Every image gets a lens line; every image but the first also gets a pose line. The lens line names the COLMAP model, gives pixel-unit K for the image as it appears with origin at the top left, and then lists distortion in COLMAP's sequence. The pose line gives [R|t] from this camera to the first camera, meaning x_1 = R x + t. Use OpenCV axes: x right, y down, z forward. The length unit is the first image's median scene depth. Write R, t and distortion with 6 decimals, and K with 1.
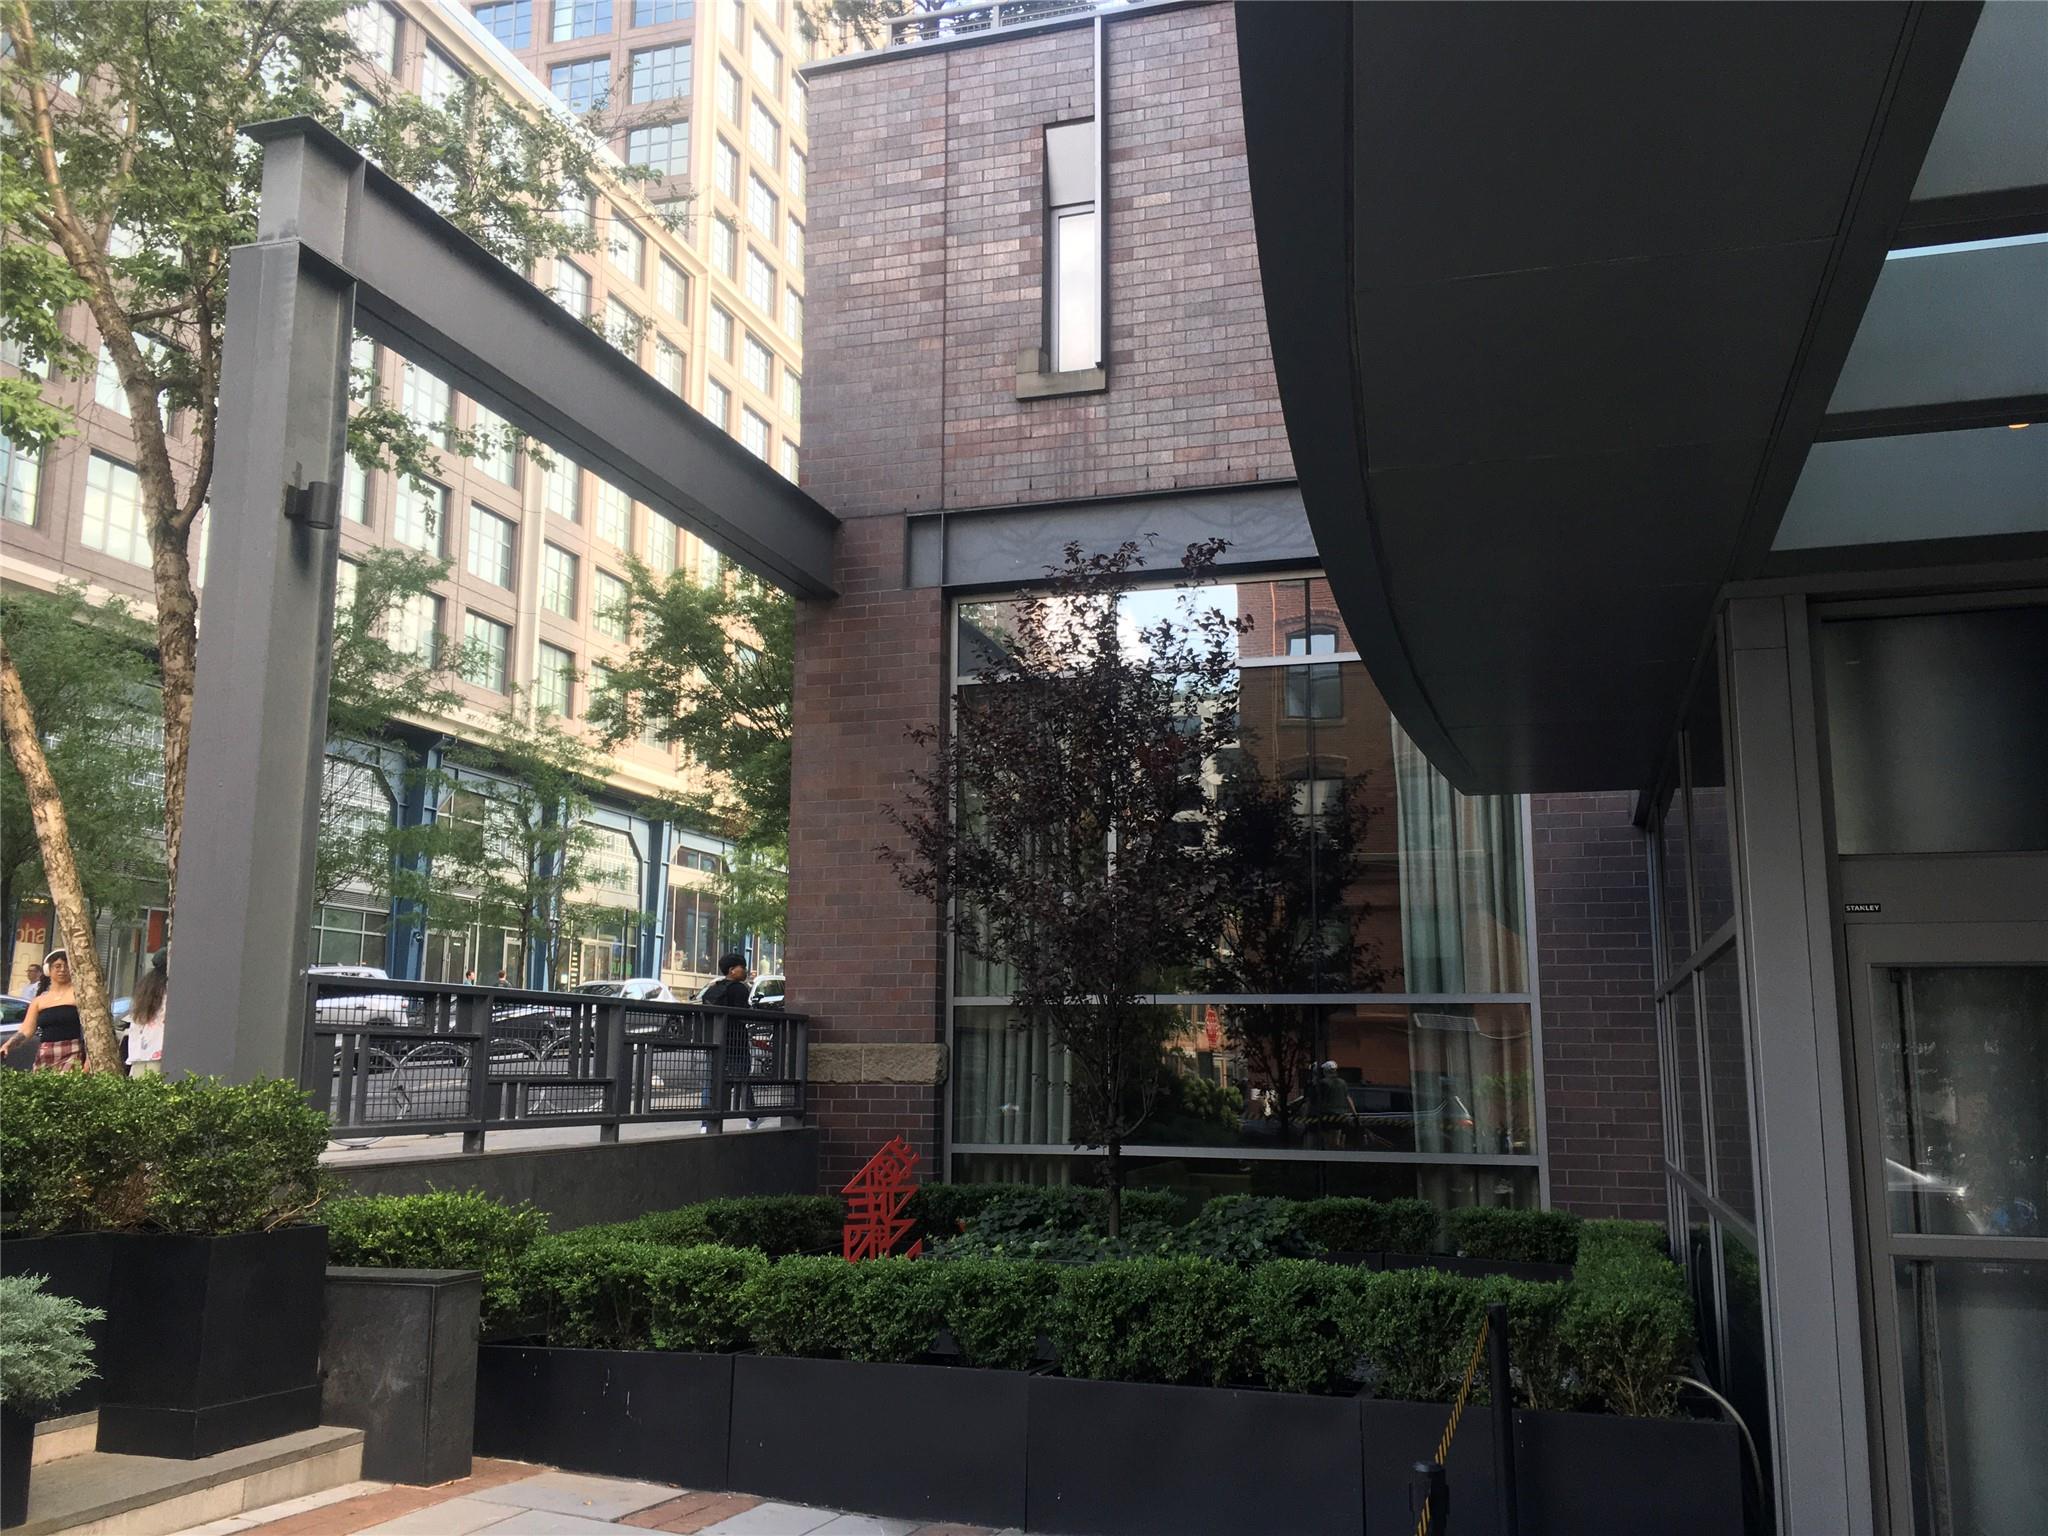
lens RADIAL K [[1721.4, 0, 1022.2], [0, 1721.4, 774.5], [0, 0, 1]] dist [-0.007700, -0.019328]
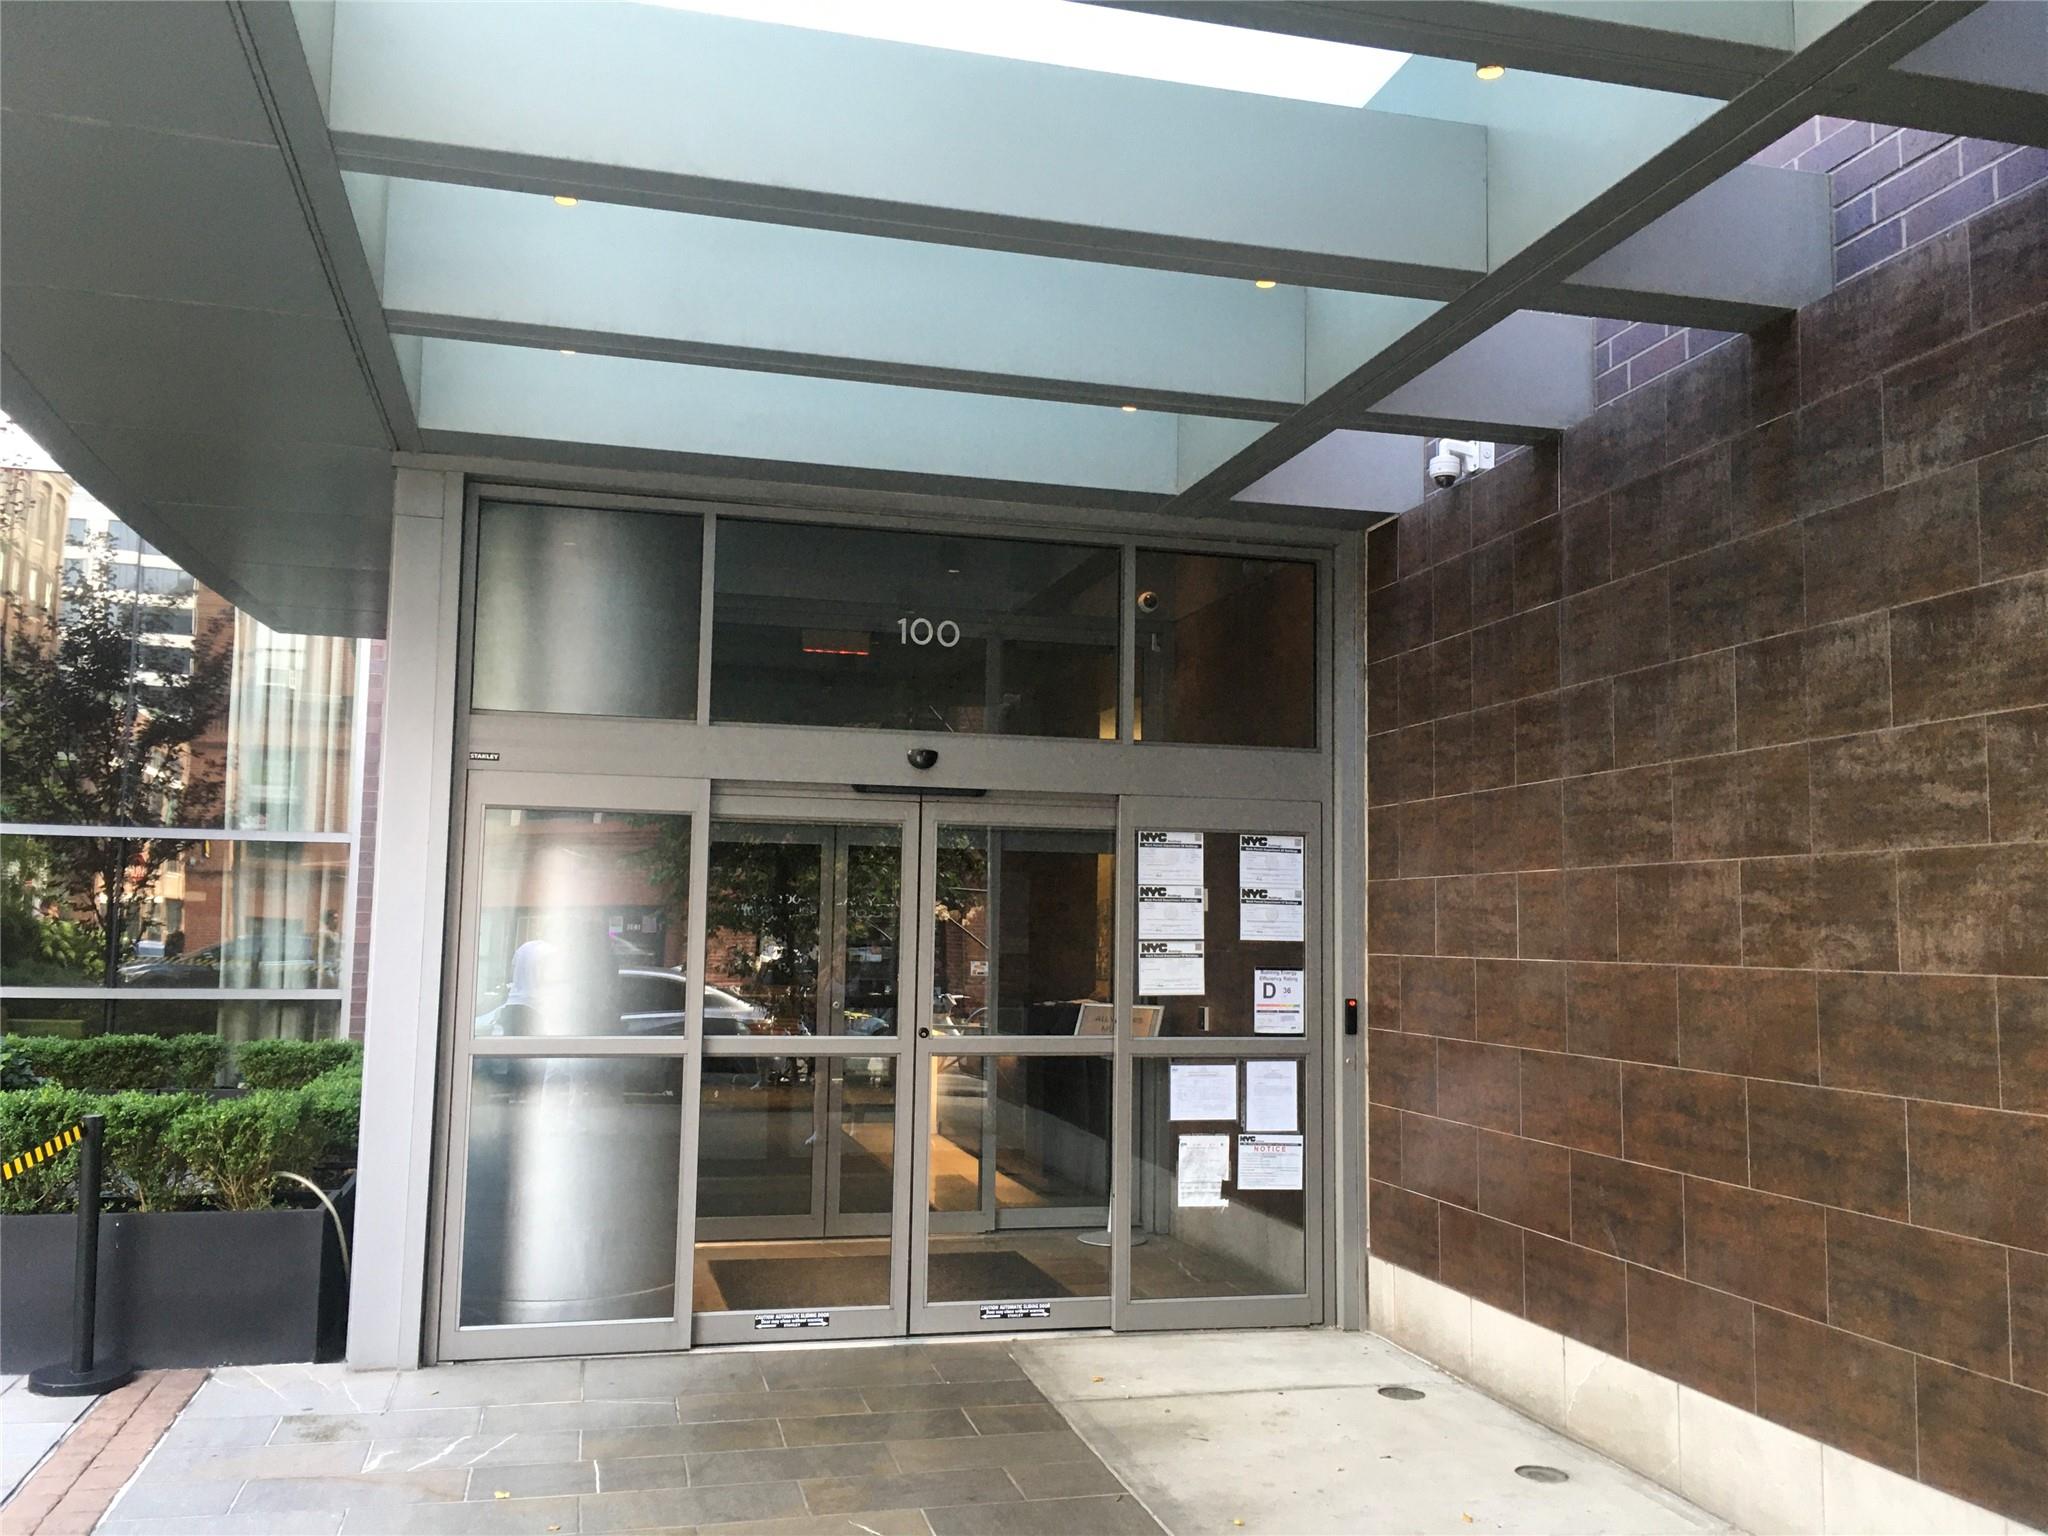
lens RADIAL K [[1721.4, 0, 1027.2], [0, 1721.4, 760.1], [0, 0, 1]] dist [-0.007700, -0.019328]
pose [[0.841943, 0.052248, 0.537030, 0.175242], [-0.093748, 0.994328, 0.050237, -0.010304], [-0.531359, -0.092643, 0.842066, -0.146678]]
